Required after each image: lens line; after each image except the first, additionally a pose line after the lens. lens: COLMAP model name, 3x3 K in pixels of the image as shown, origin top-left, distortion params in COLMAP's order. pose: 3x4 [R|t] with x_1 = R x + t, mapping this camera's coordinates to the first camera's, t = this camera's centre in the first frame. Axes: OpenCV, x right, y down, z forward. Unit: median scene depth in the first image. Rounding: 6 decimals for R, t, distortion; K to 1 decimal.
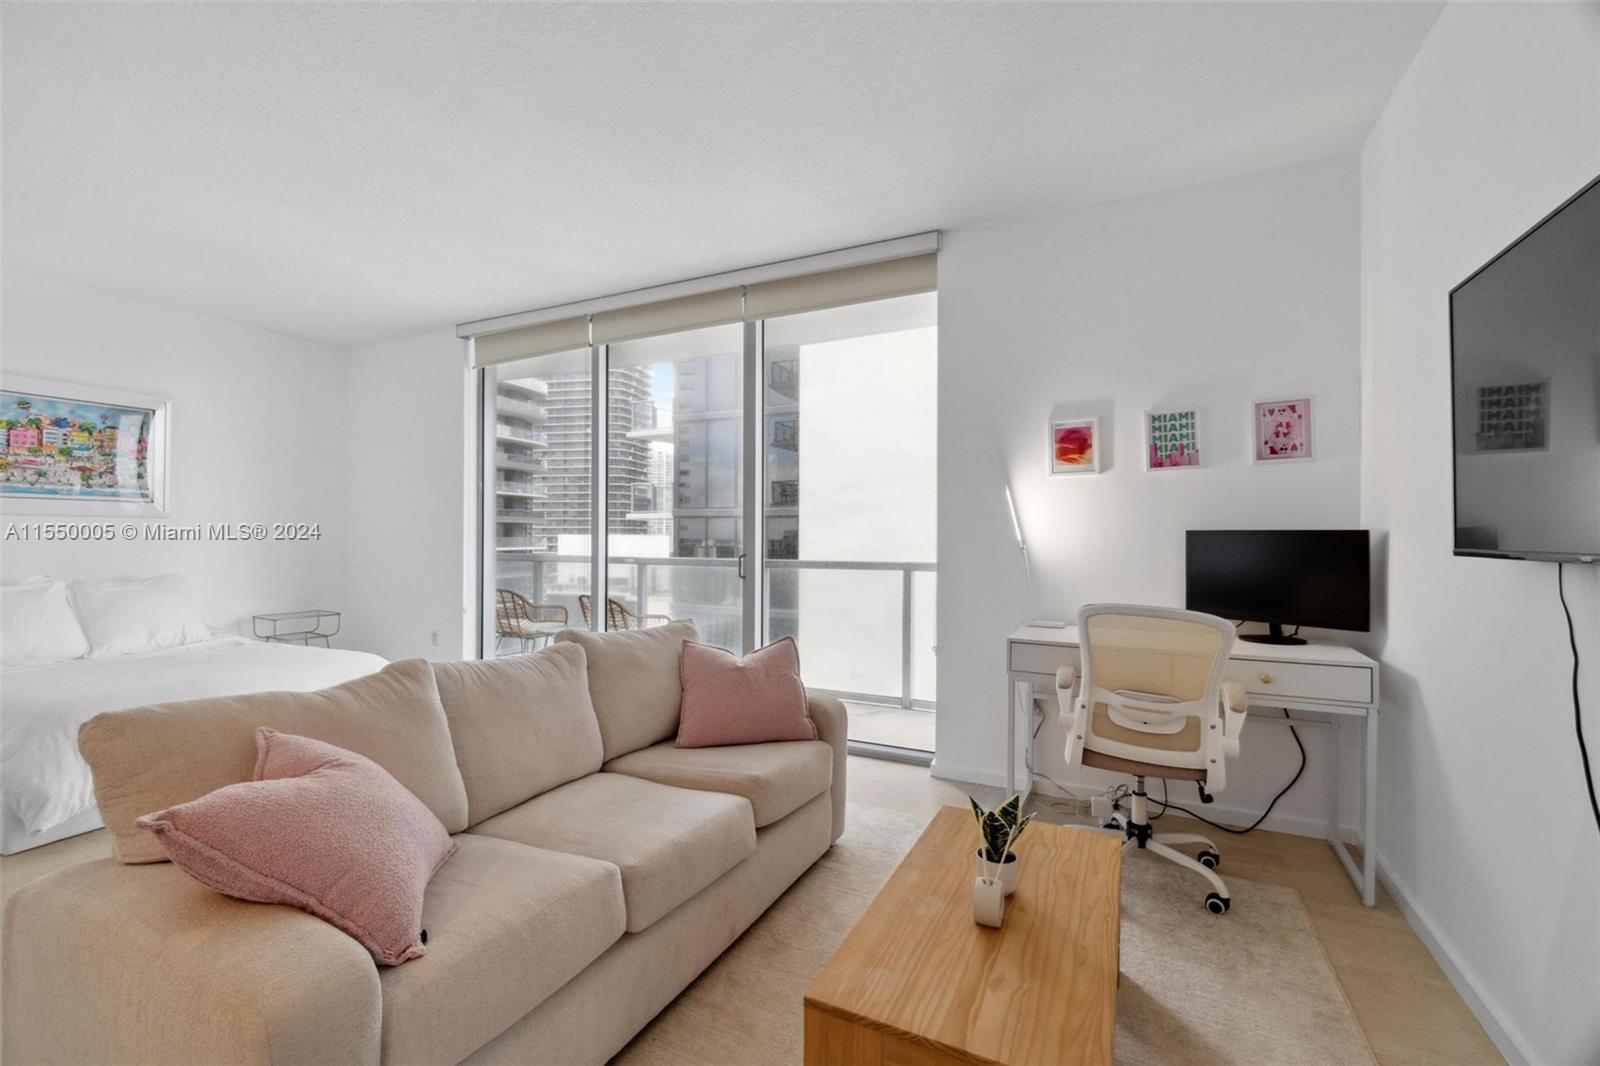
lens RADIAL K [[694.5, 0, 800.7], [0, 694.5, 533.5], [0, 0, 1]] dist [-0.008401, 0.001993]
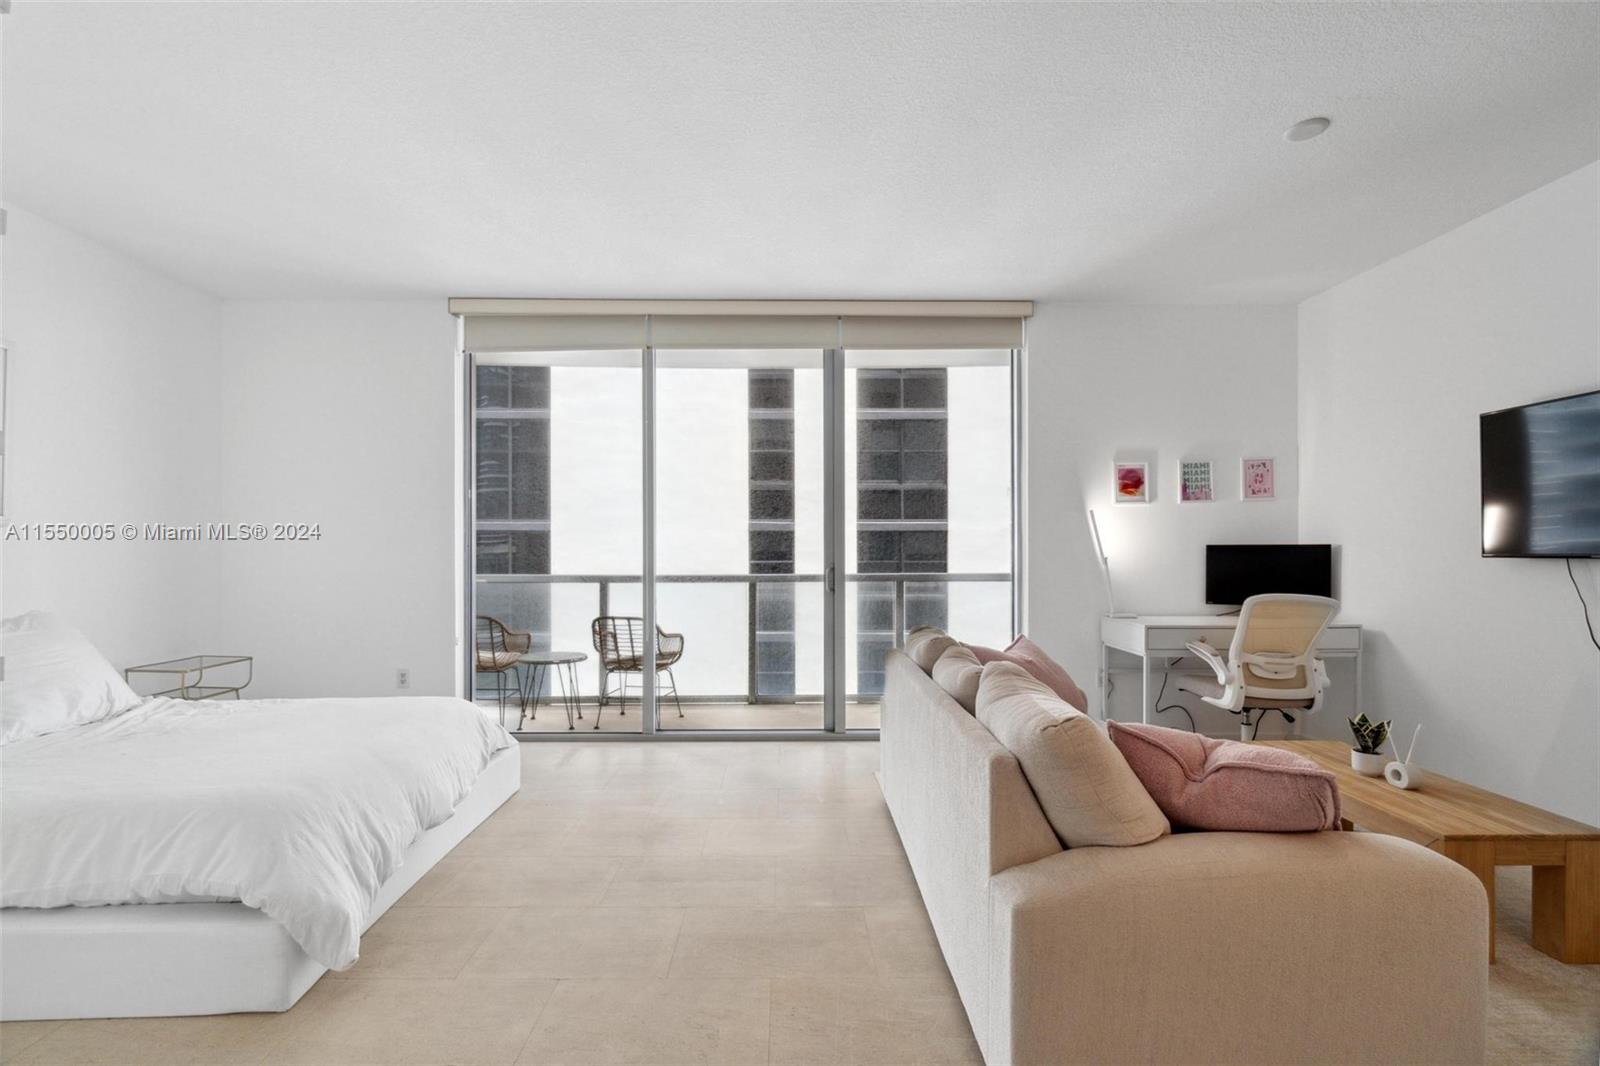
lens RADIAL K [[694.5, 0, 797.7], [0, 694.5, 555.0], [0, 0, 1]] dist [-0.008401, 0.001993]
pose [[0.885473, -0.006470, 0.464647, -0.634552], [0.003798, 0.999970, 0.006687, 0.002520], [-0.464676, -0.004157, 0.885471, 0.089125]]
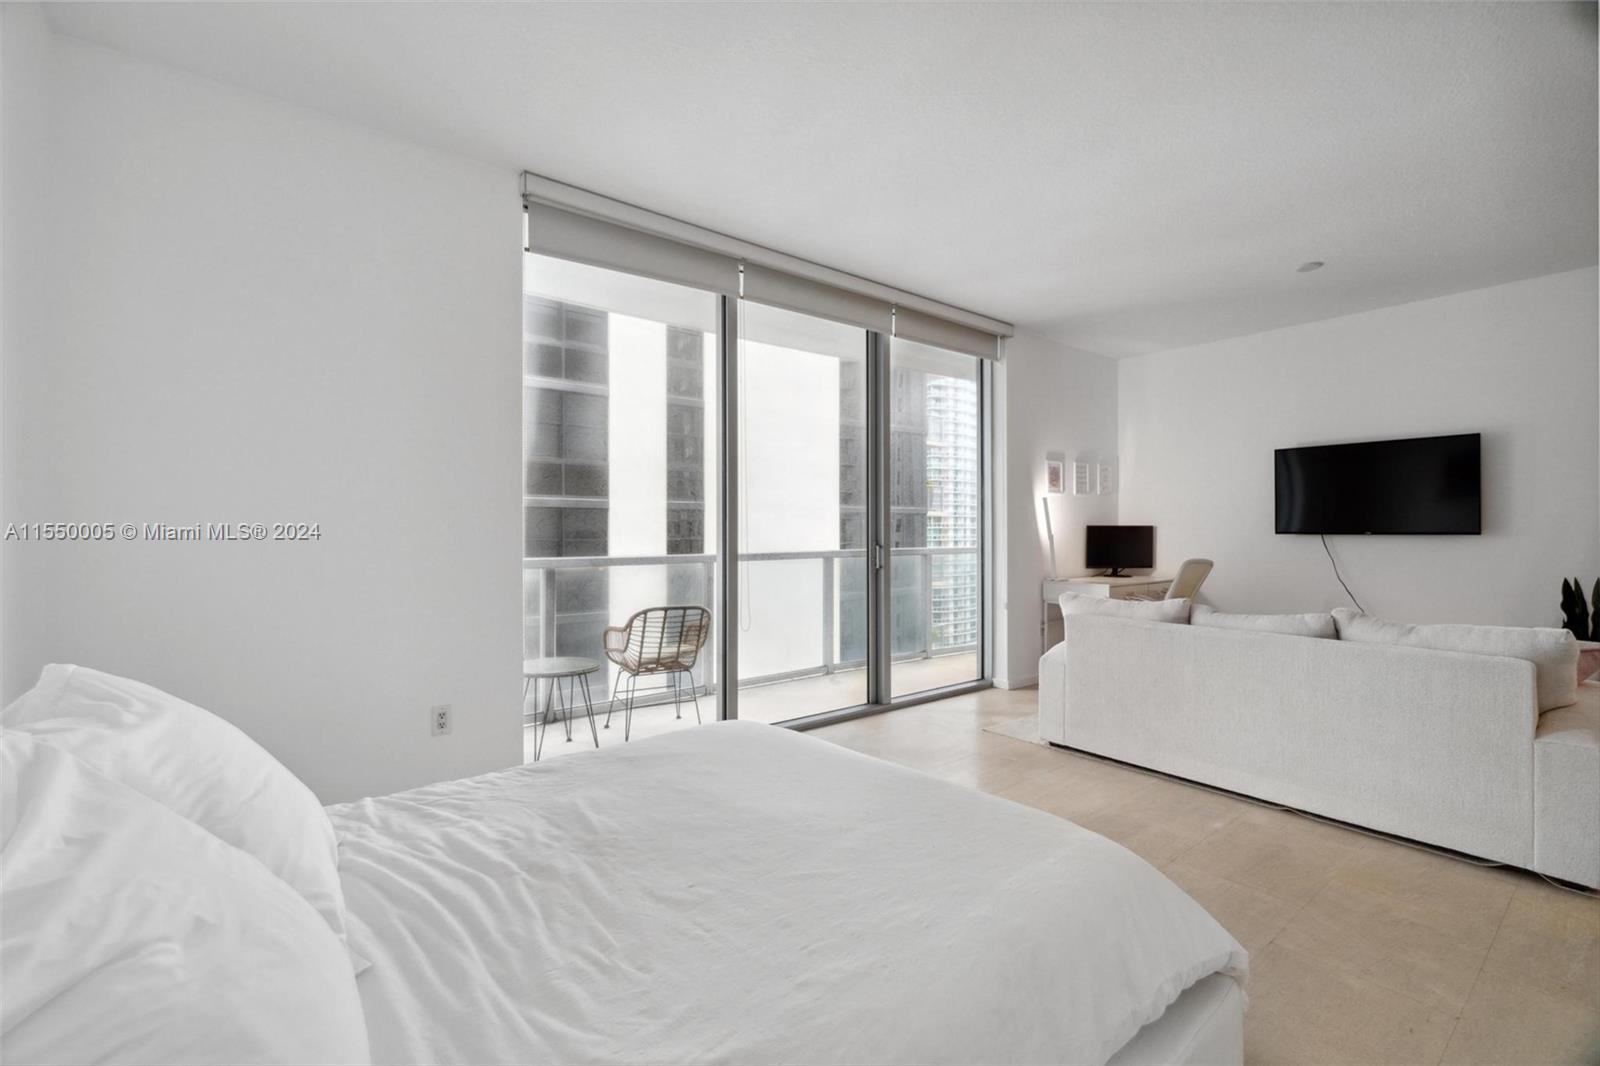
lens RADIAL K [[694.5, 0, 808.1], [0, 694.5, 536.4], [0, 0, 1]] dist [-0.008401, 0.001993]
pose [[0.411339, -0.011198, 0.911413, -1.150386], [-0.000453, 0.999922, 0.012490, 0.001942], [-0.911482, -0.005551, 0.411302, 0.670390]]
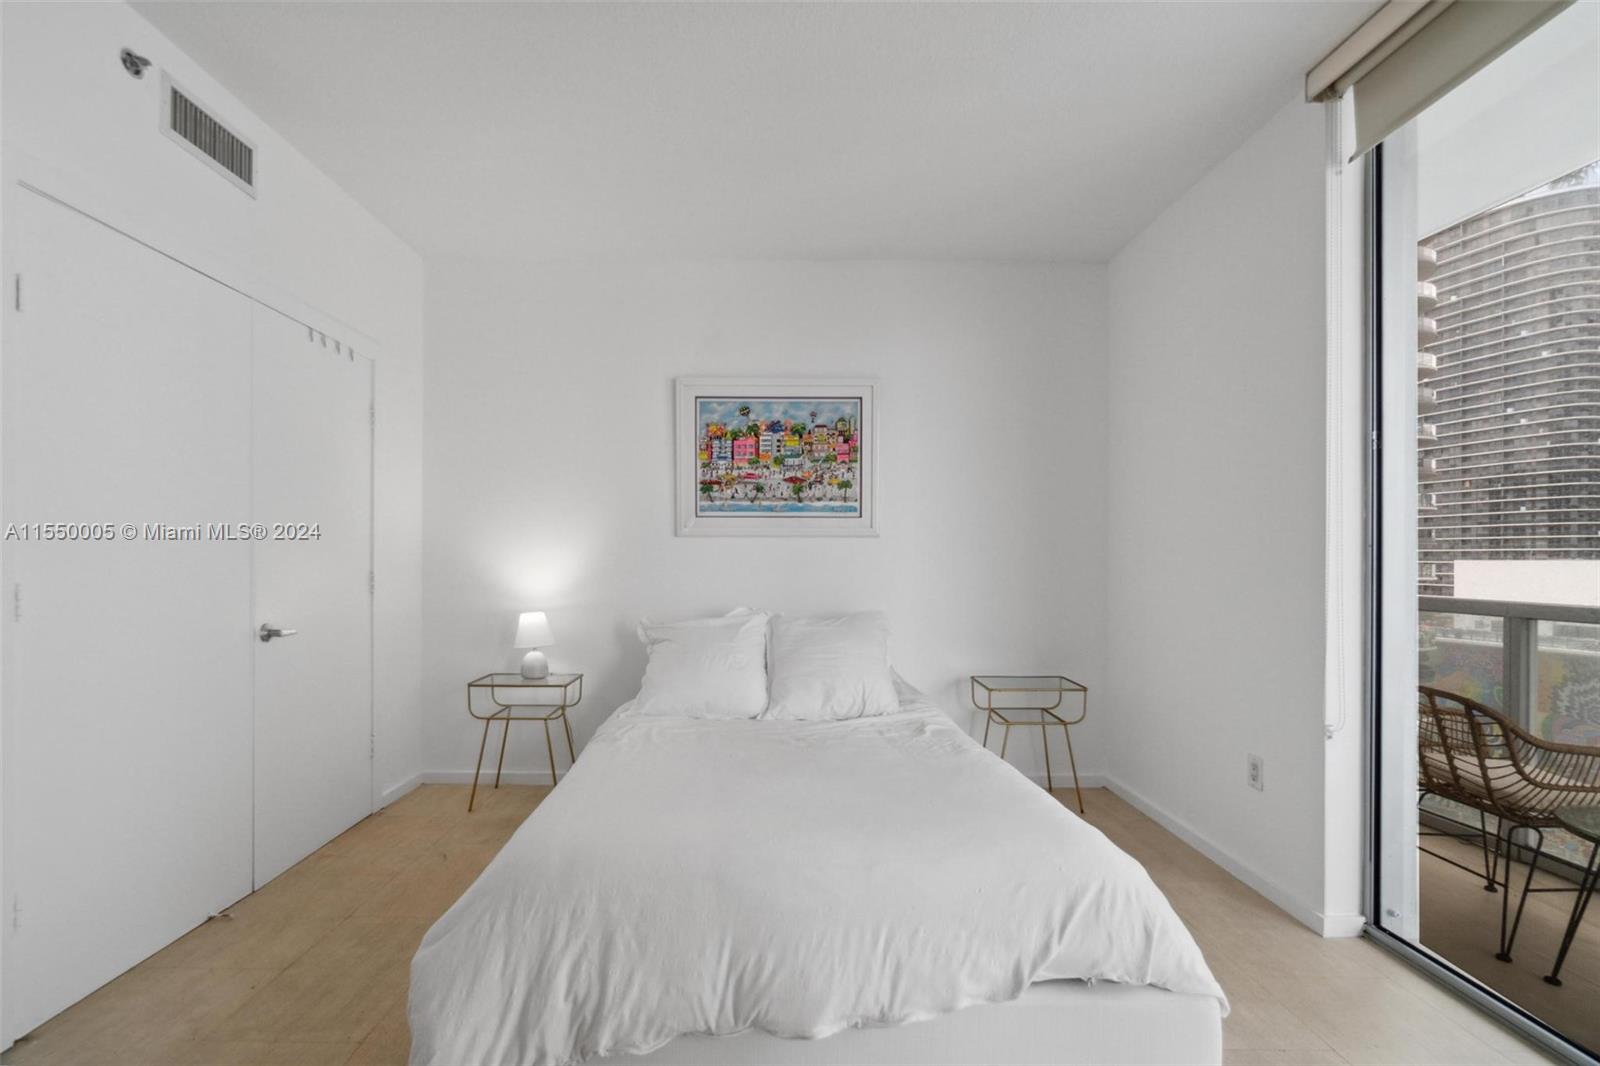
lens RADIAL K [[694.5, 0, 761.7], [0, 694.5, 565.1], [0, 0, 1]] dist [-0.008401, 0.001993]
pose [[0.436261, 0.000932, -0.899820, -0.320518], [0.004962, 0.999982, 0.003441, 0.006446], [0.899807, -0.005966, 0.436248, 0.628085]]
